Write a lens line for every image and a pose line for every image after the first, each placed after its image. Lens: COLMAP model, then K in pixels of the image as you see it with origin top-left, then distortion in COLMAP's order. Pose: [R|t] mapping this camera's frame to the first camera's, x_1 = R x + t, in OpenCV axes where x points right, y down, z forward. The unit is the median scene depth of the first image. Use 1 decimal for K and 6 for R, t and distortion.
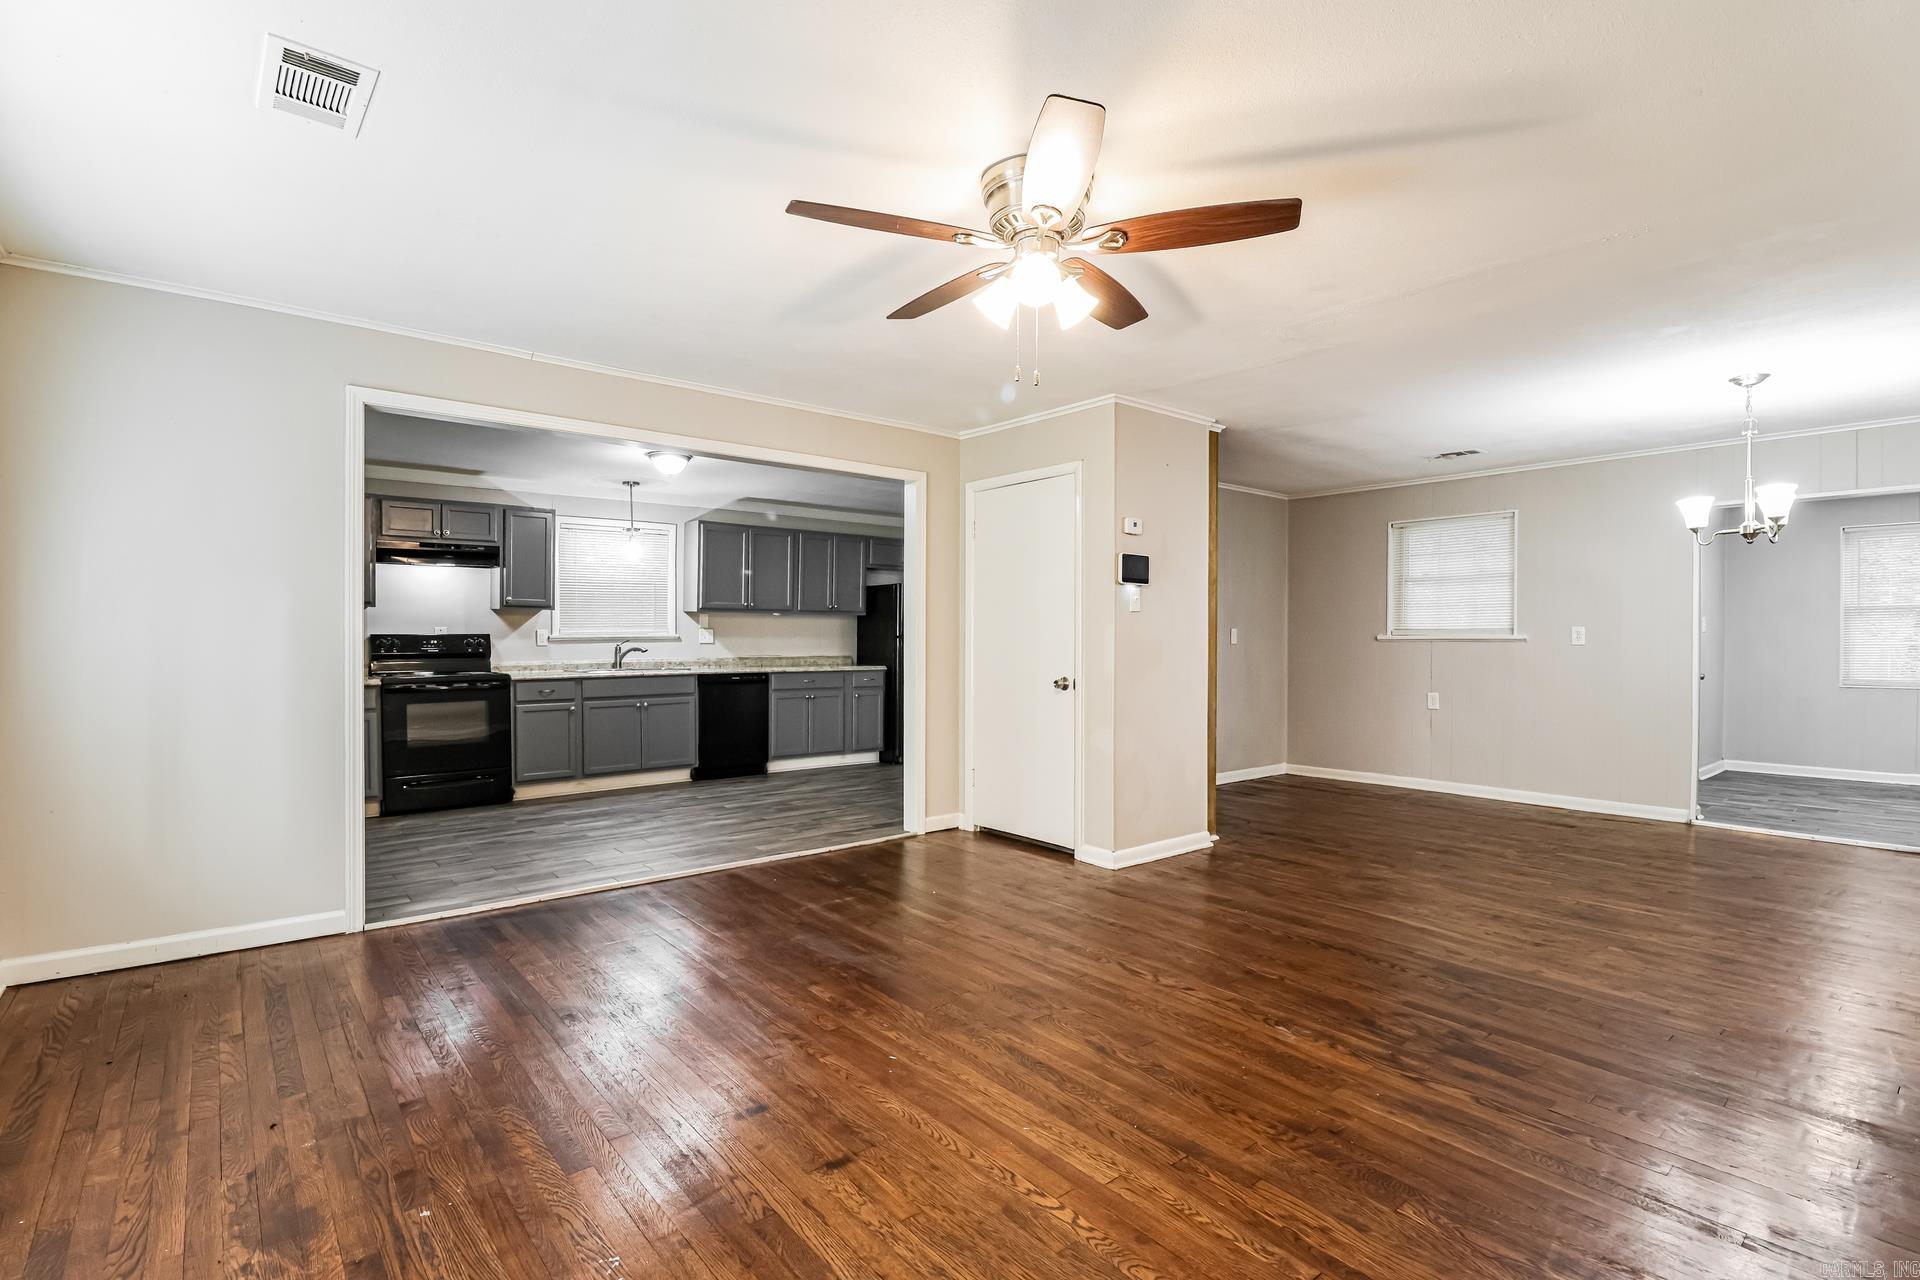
lens RADIAL K [[898.7, 0, 960.0], [0, 898.7, 640.0], [0, 0, 1]] dist [-0.000291, -0.000480]
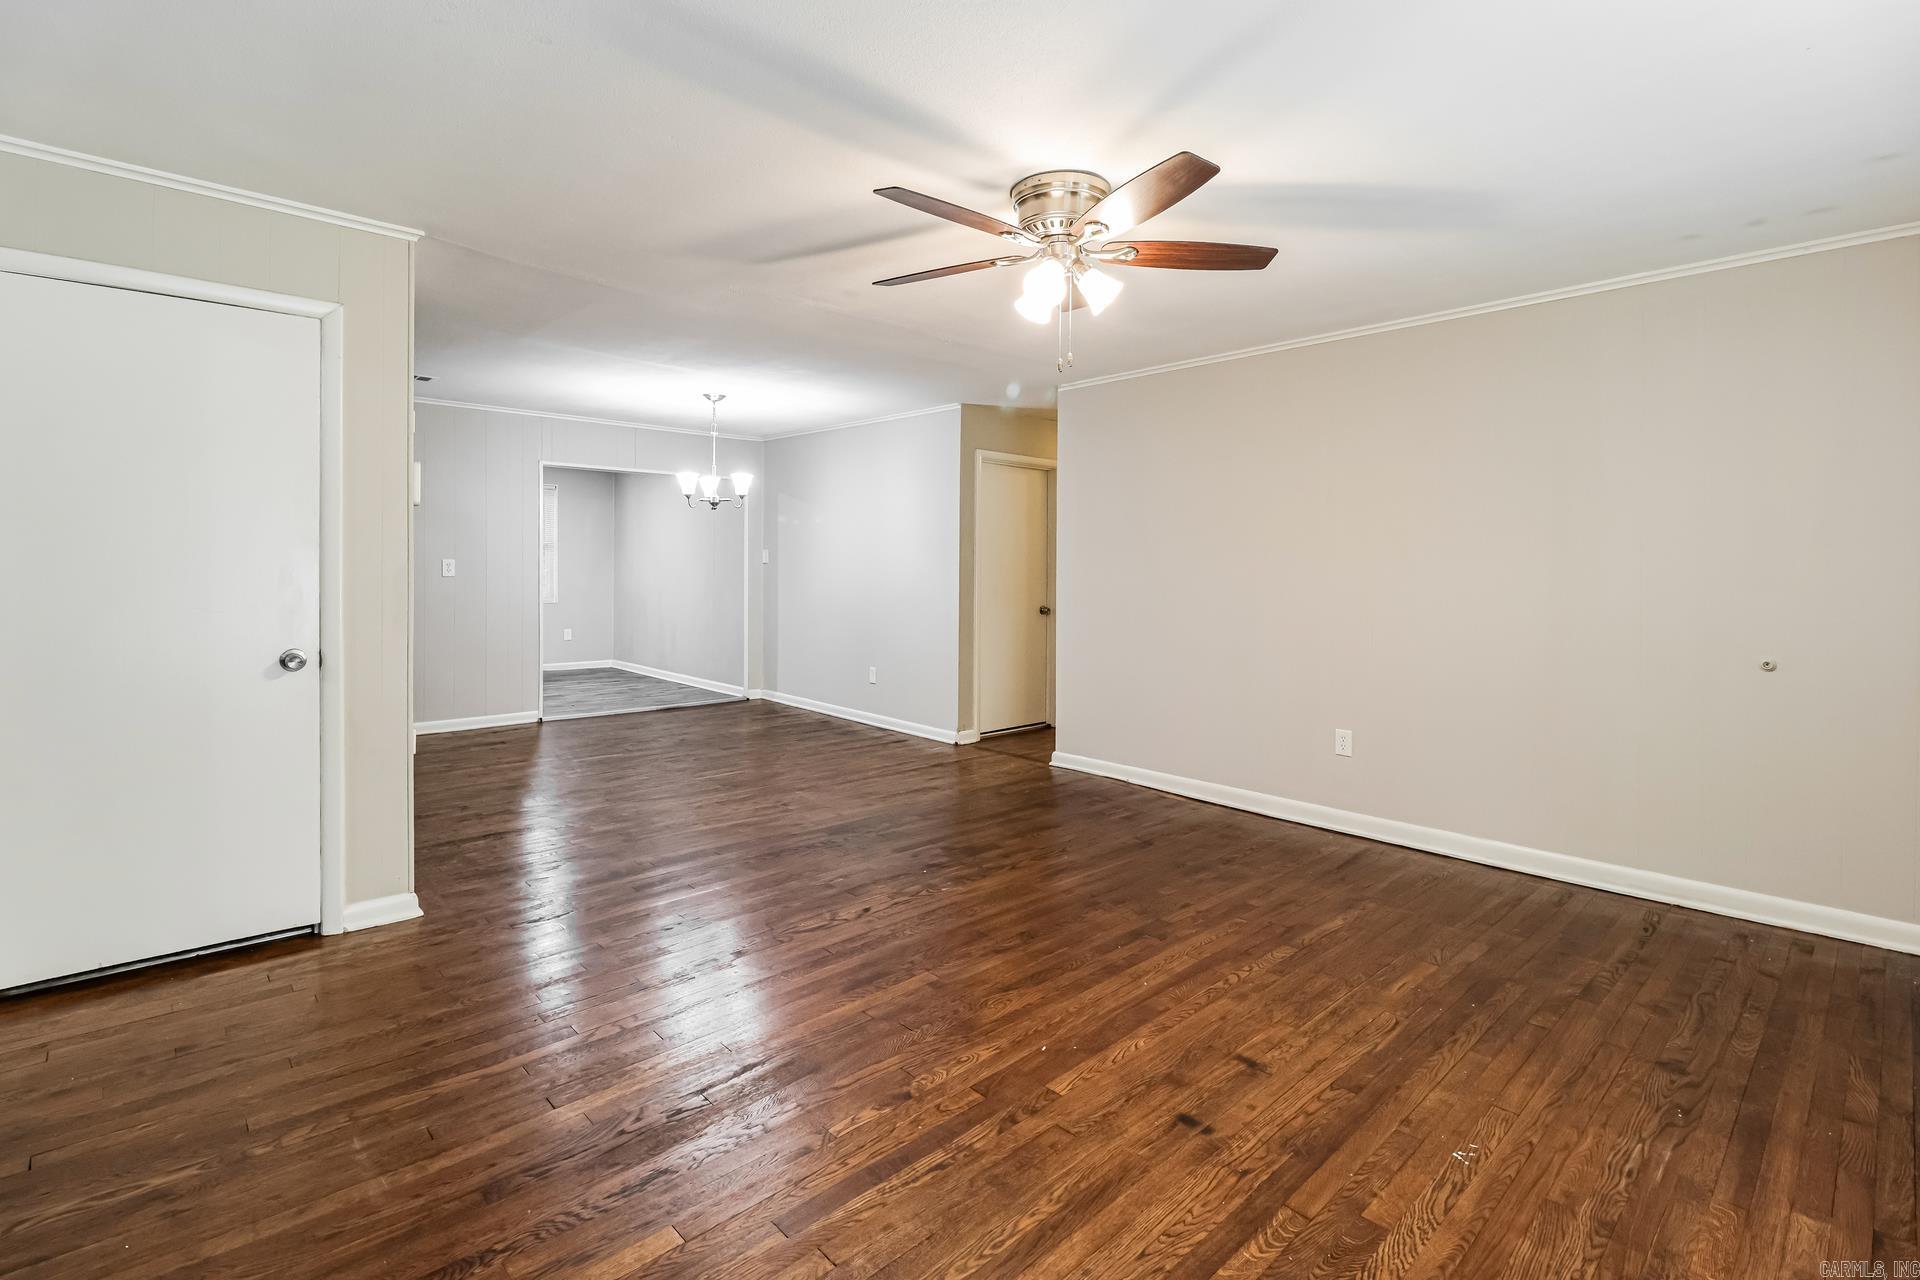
lens RADIAL K [[889.3, 0, 951.7], [0, 889.3, 573.9], [0, 0, 1]] dist [-0.010077, -0.000226]
pose [[-0.053130, -0.013478, 0.998497, -0.993705], [-0.006176, 0.999894, 0.013169, -0.038781], [-0.998568, -0.005467, -0.053208, 1.163416]]
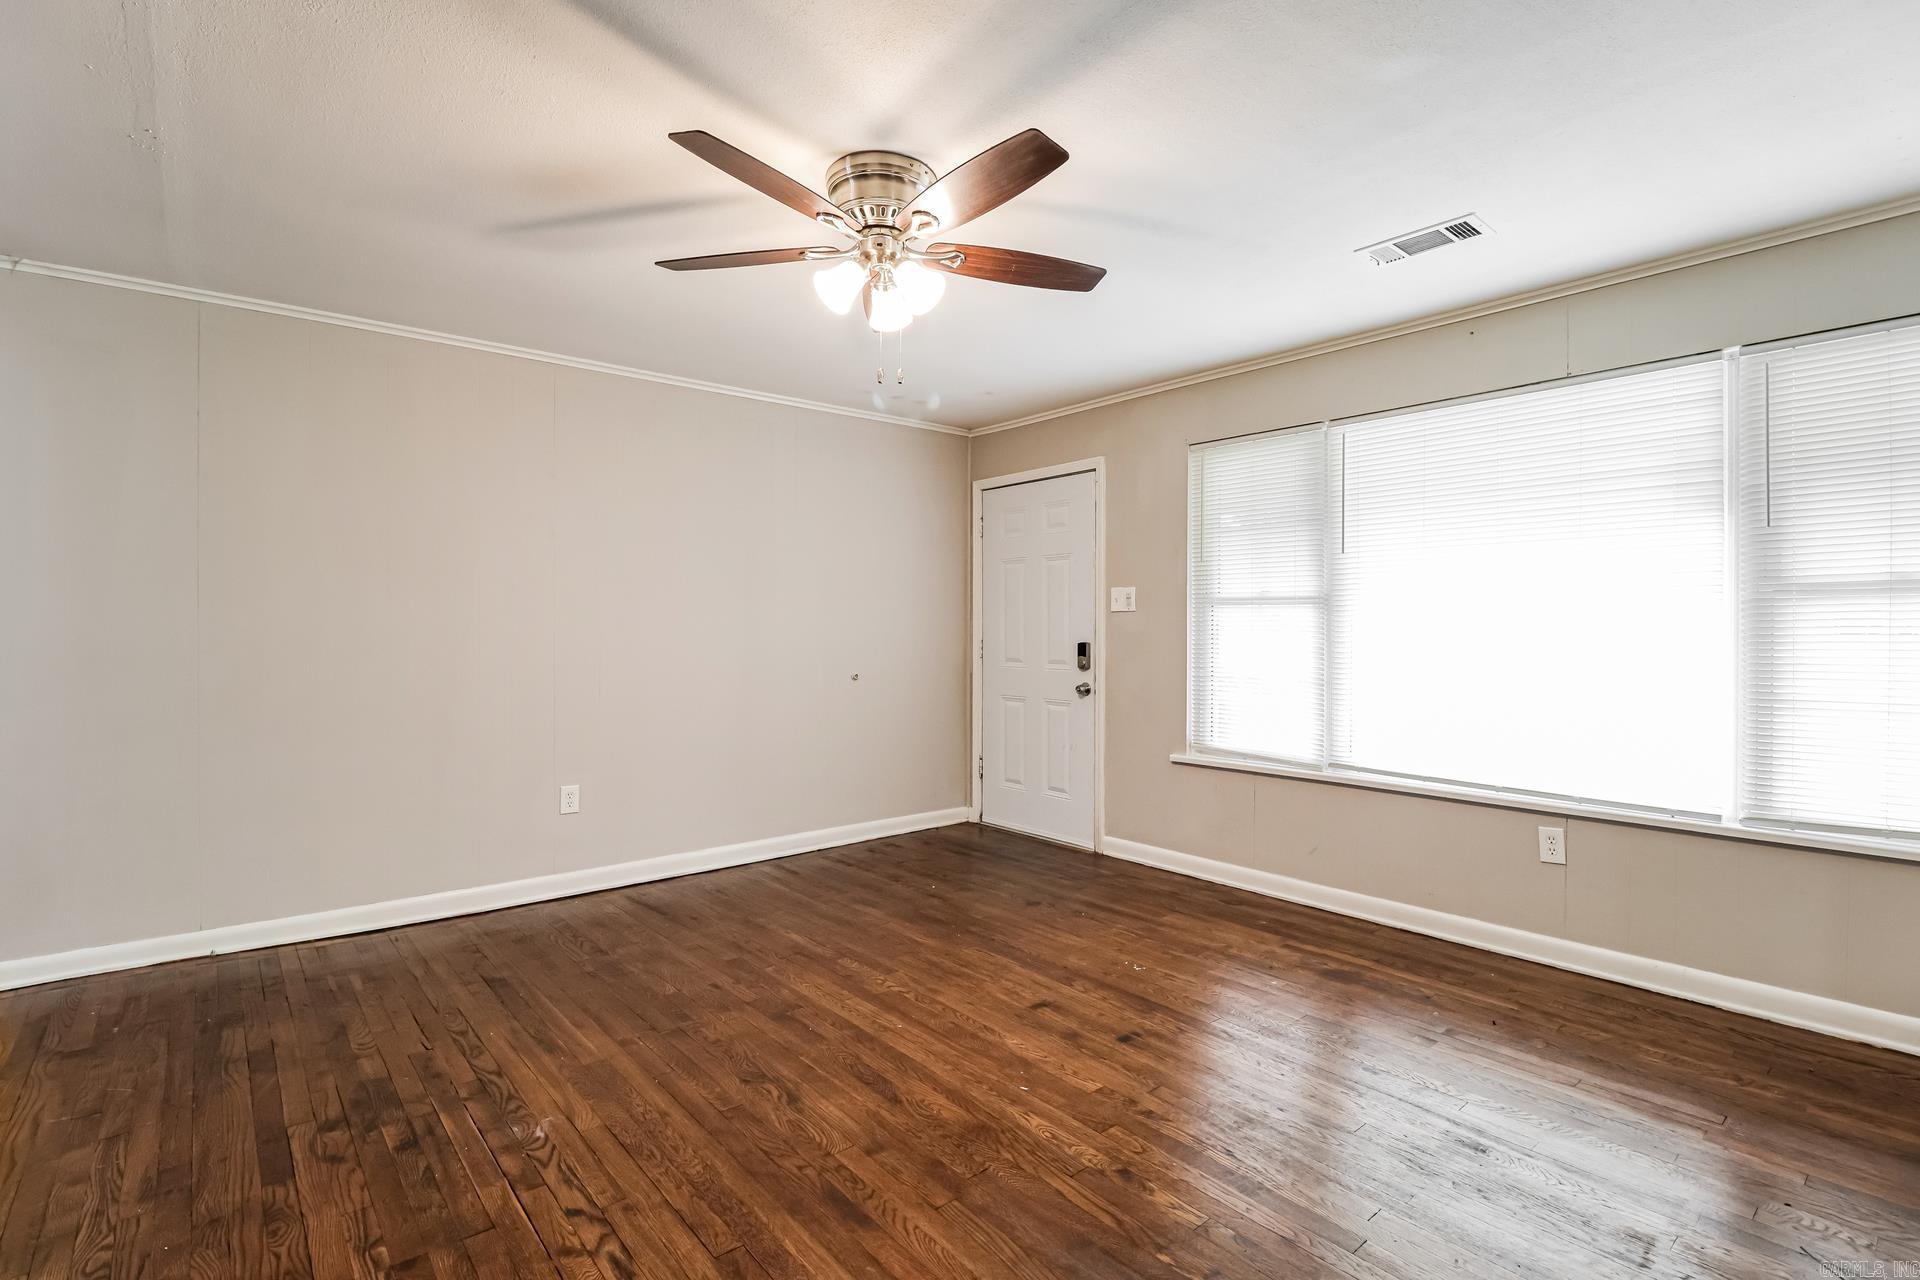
lens RADIAL K [[898.7, 0, 960.0], [0, 898.7, 640.0], [0, 0, 1]] dist [-0.000291, -0.000480]
pose [[-0.999947, -0.007391, -0.007212, 0.002091], [-0.007494, 0.999869, 0.014362, -0.010499], [0.007105, 0.014416, -0.999871, 1.947100]]
